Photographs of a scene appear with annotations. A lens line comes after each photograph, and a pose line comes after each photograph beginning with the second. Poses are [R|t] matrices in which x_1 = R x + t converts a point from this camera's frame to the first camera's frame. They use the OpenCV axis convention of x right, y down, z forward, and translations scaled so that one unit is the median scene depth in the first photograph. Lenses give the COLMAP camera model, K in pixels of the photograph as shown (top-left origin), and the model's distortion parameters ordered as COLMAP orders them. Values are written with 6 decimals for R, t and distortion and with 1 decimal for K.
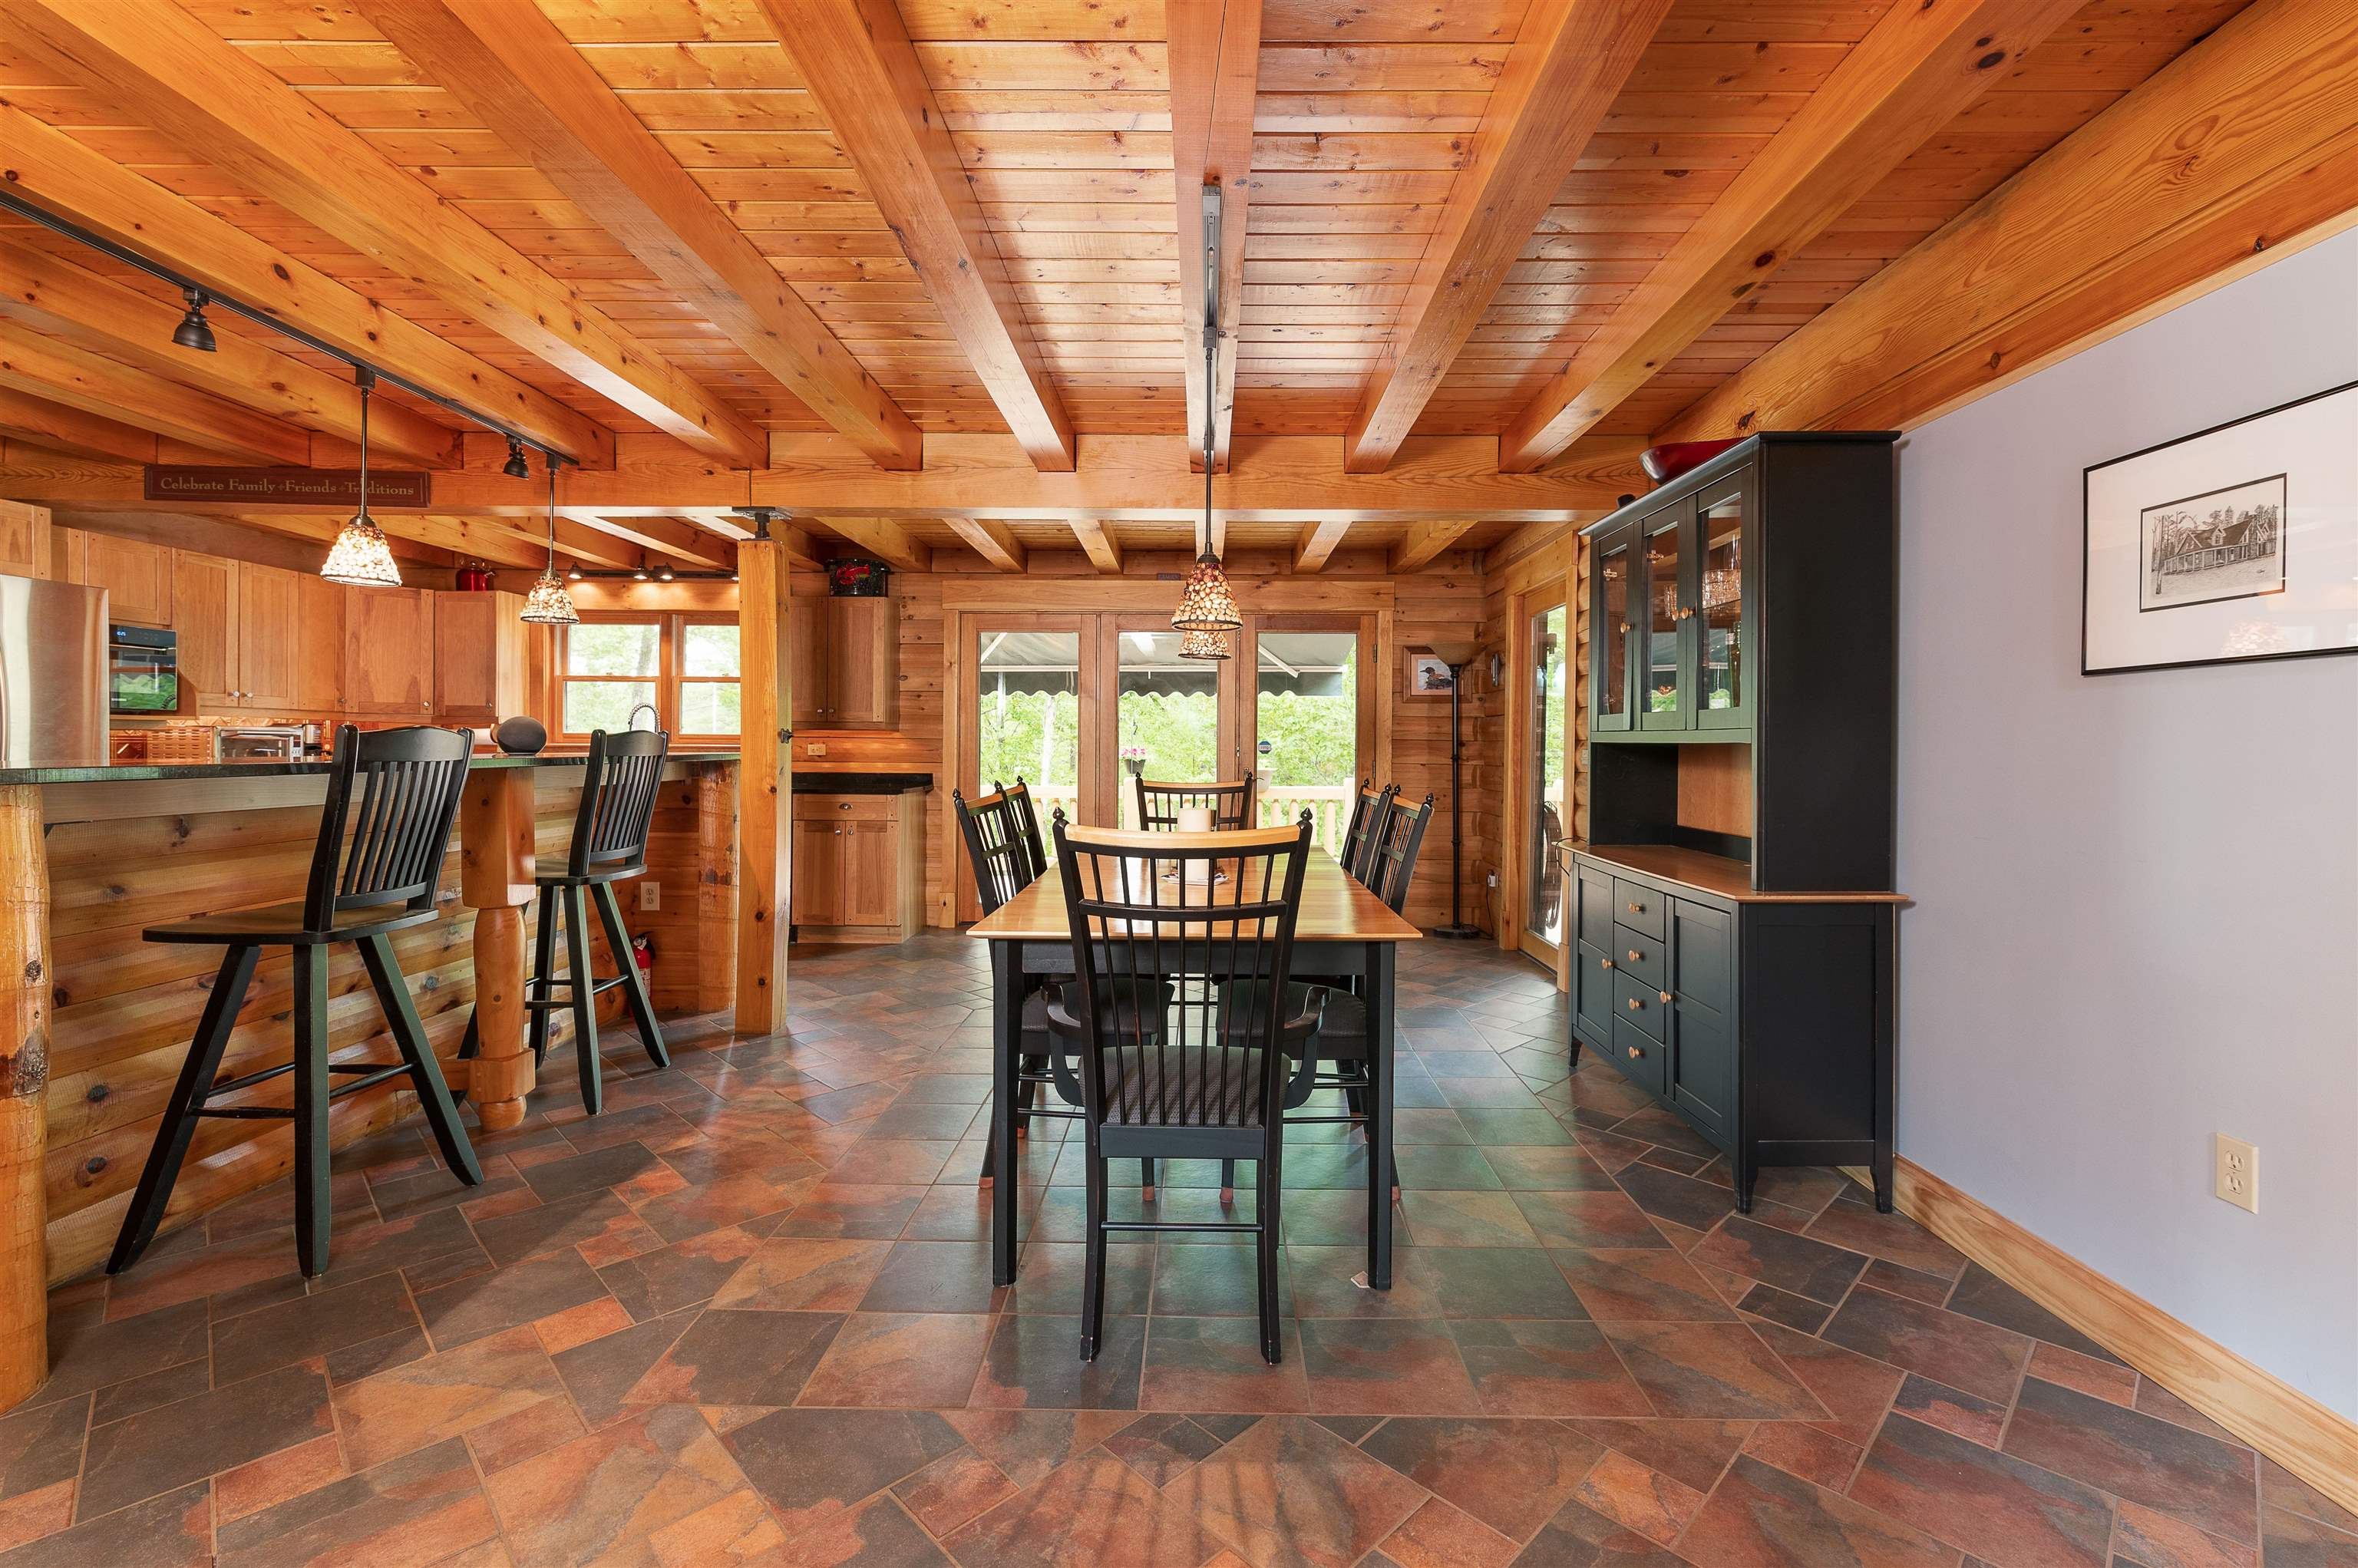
lens RADIAL K [[1021.8, 0, 1182.9], [0, 1021.8, 771.8], [0, 0, 1]] dist [-0.001910, -0.000153]
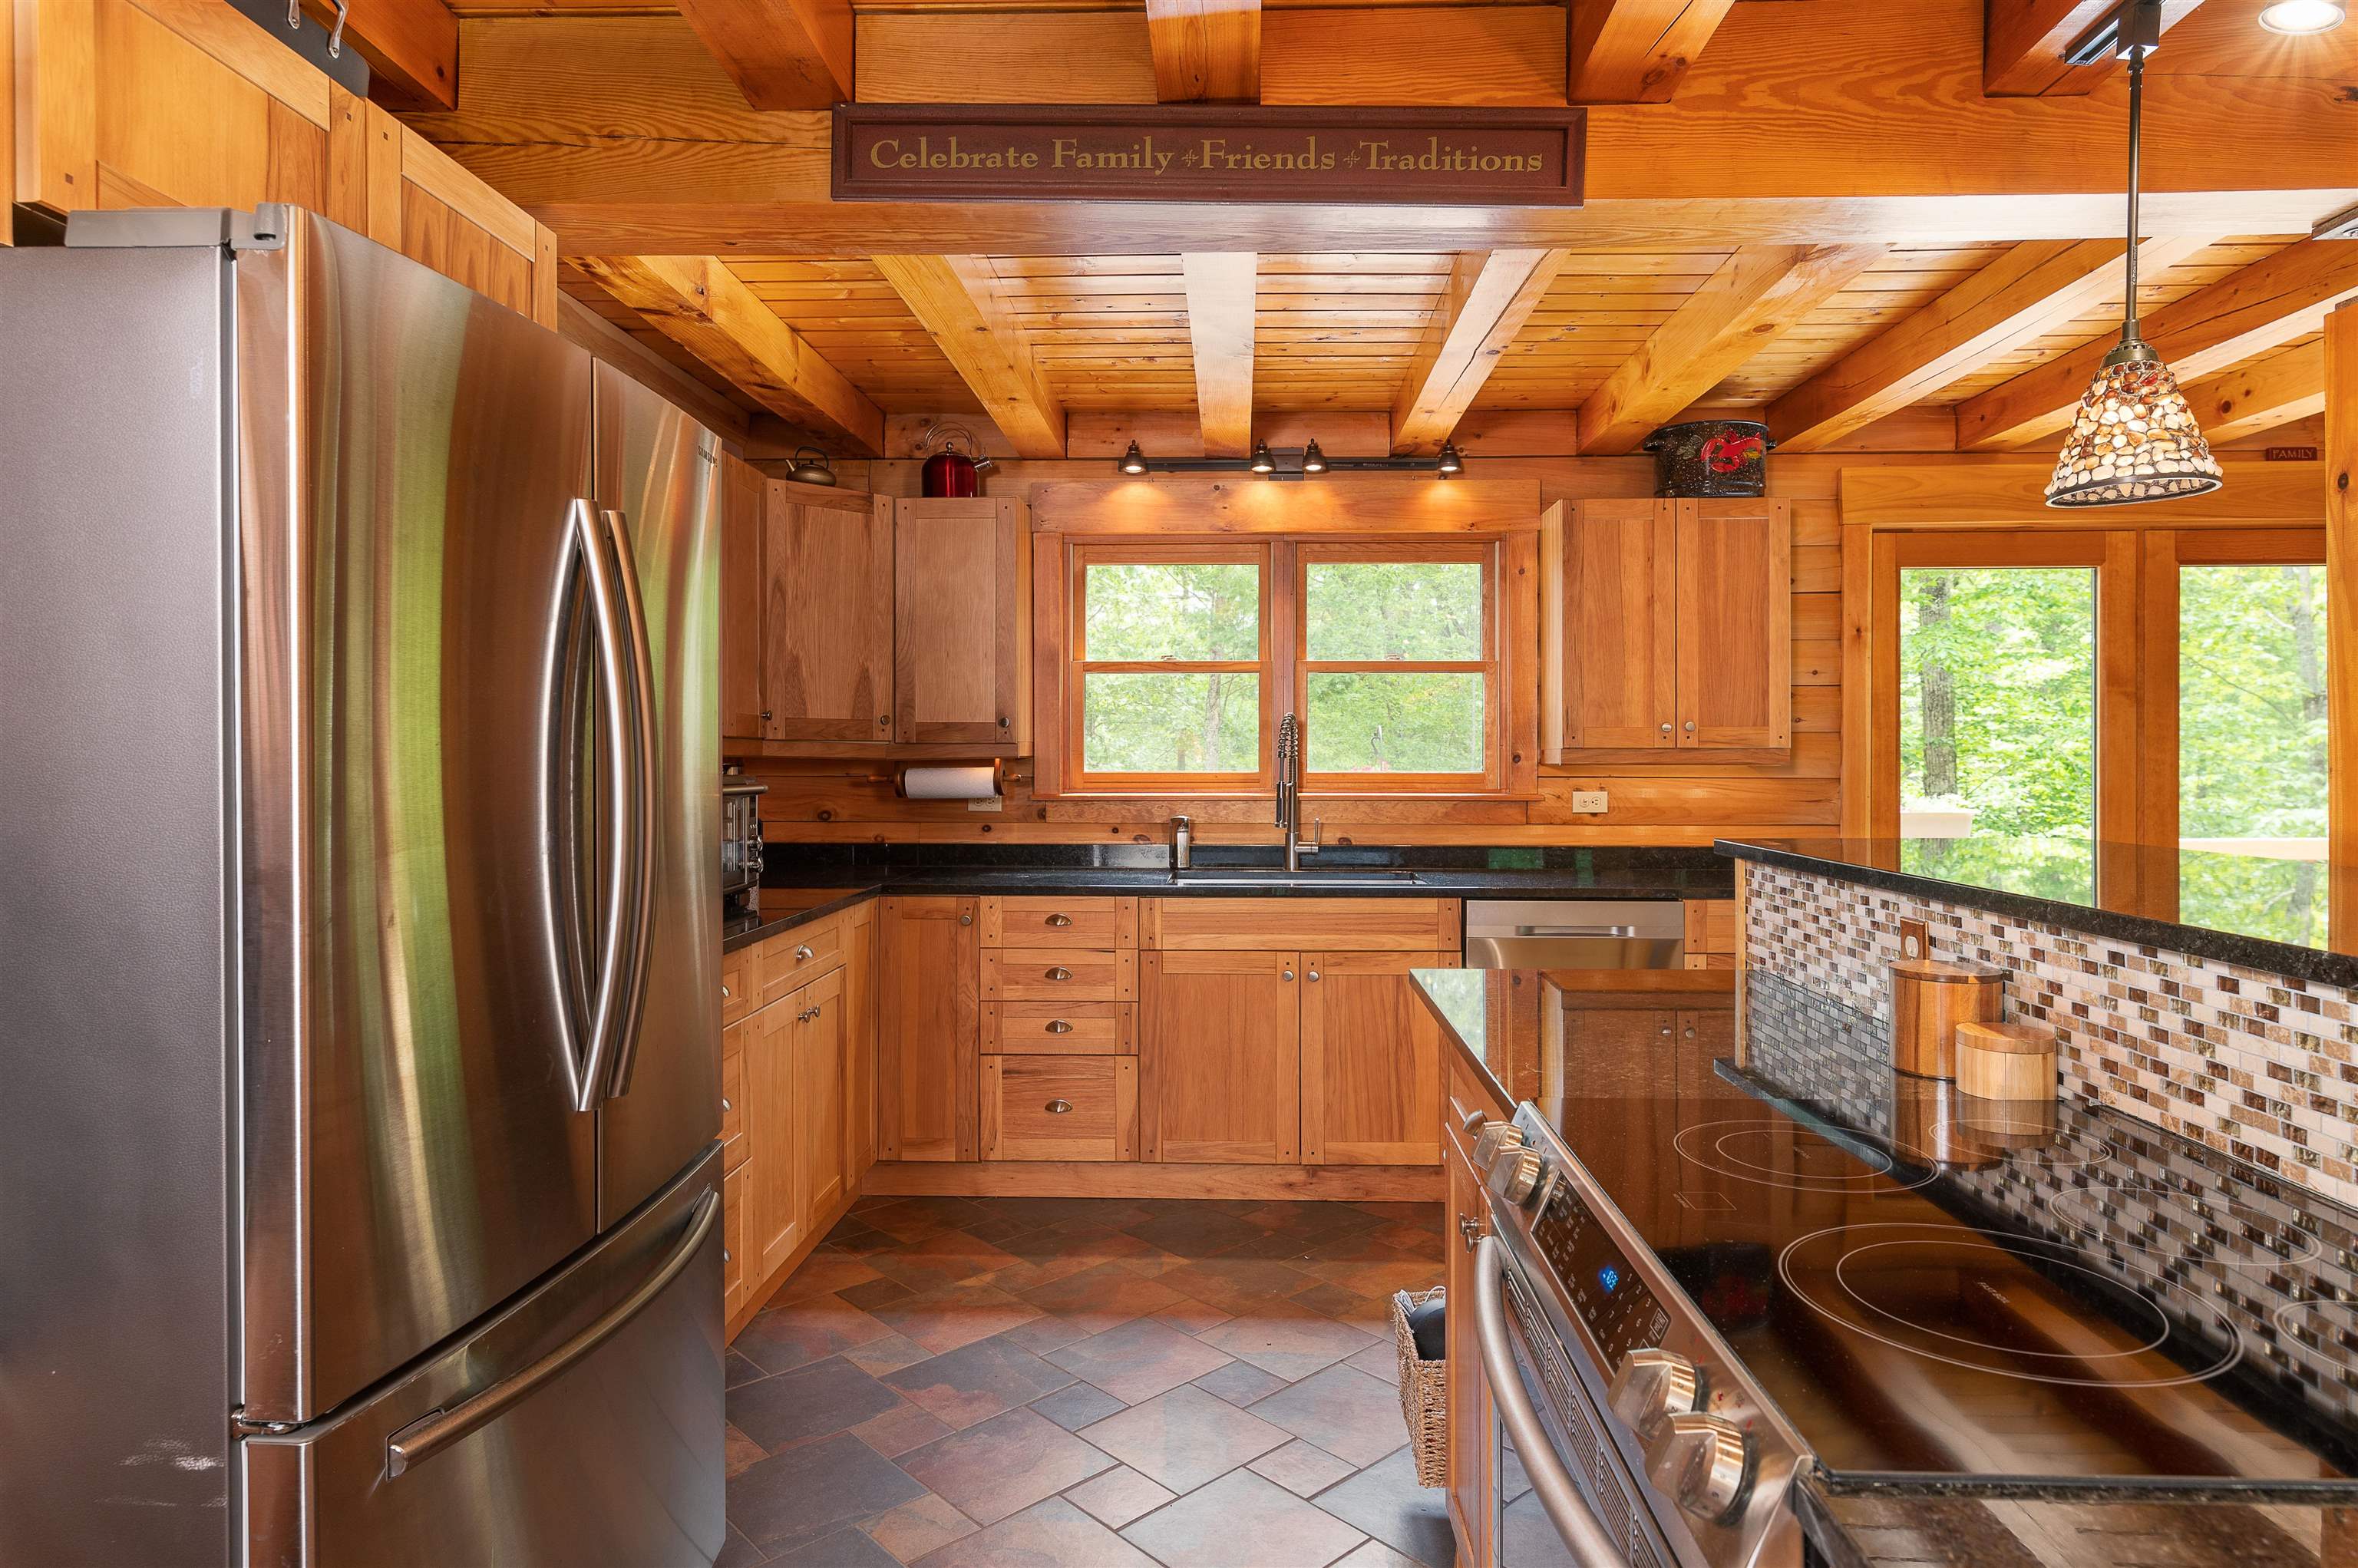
lens RADIAL K [[1342.9, 0, 1185.4], [0, 1342.9, 777.2], [0, 0, 1]] dist [0.004054, 0.000273]
pose [[0.999729, -0.006292, -0.022416, -0.575227], [0.006313, 0.999980, 0.000876, -0.038129], [0.022410, -0.001017, 0.999748, 0.339598]]
